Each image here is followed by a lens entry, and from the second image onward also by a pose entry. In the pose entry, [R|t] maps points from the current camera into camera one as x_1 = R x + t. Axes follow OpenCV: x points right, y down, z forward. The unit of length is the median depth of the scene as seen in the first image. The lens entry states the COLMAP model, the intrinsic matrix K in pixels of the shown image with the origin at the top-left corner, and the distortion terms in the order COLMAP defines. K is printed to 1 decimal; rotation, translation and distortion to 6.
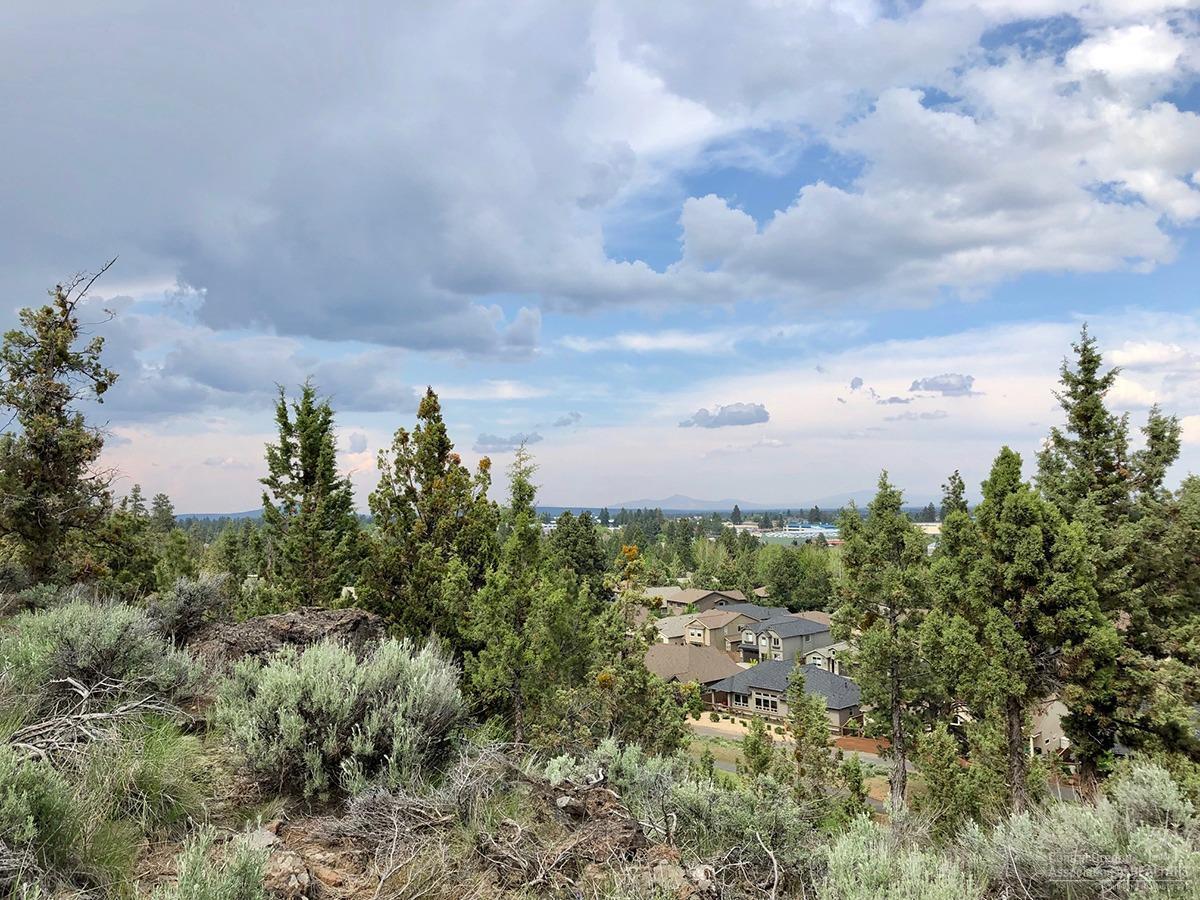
lens RADIAL K [[970.3, 0, 605.6], [0, 970.3, 439.4], [0, 0, 1]] dist [0.030042, -0.009029]
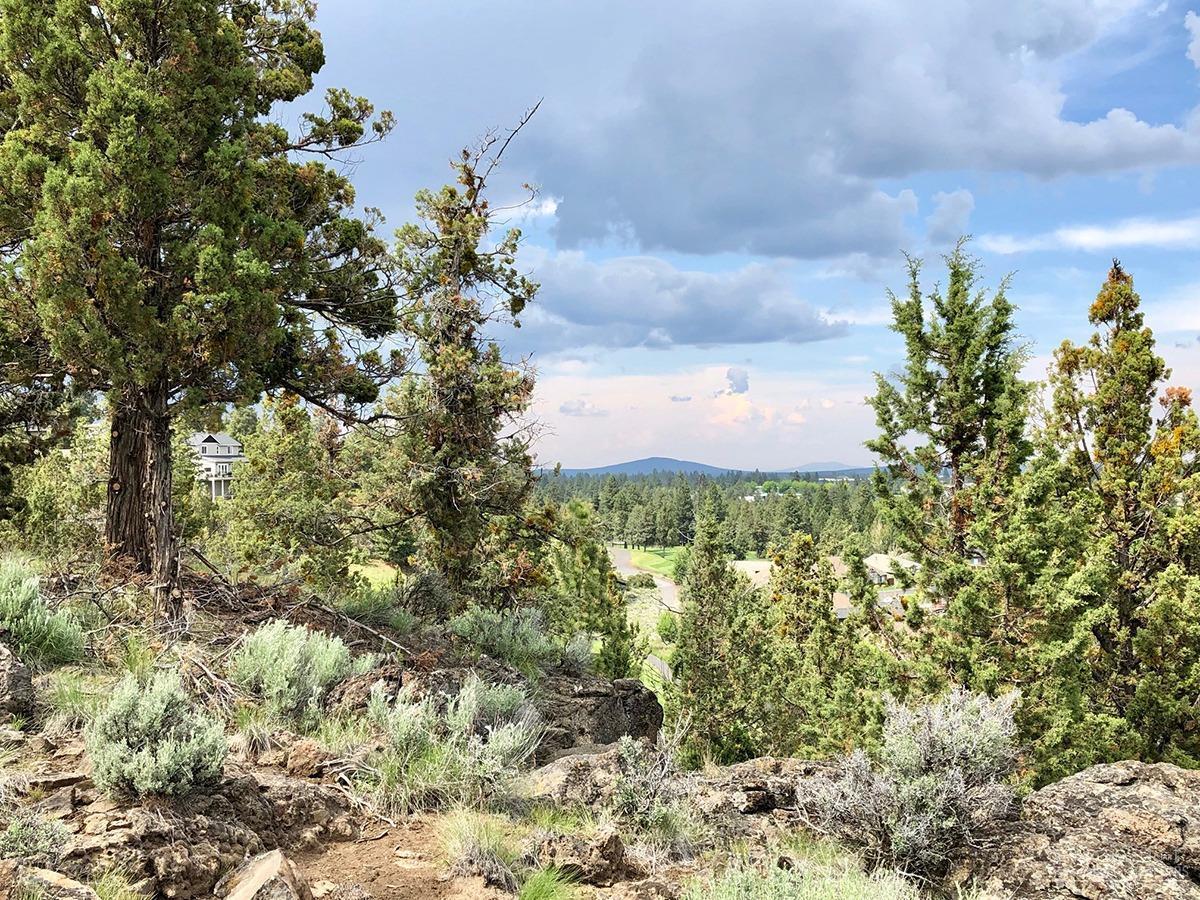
lens RADIAL K [[1209.2, 0, 599.1], [0, 1209.2, 455.3], [0, 0, 1]] dist [0.028237, 0.000000]
pose [[0.939673, -0.004182, -0.342049, -0.186697], [0.026115, 0.997884, 0.059543, 0.003587], [0.341076, -0.064883, 0.937794, 0.235696]]
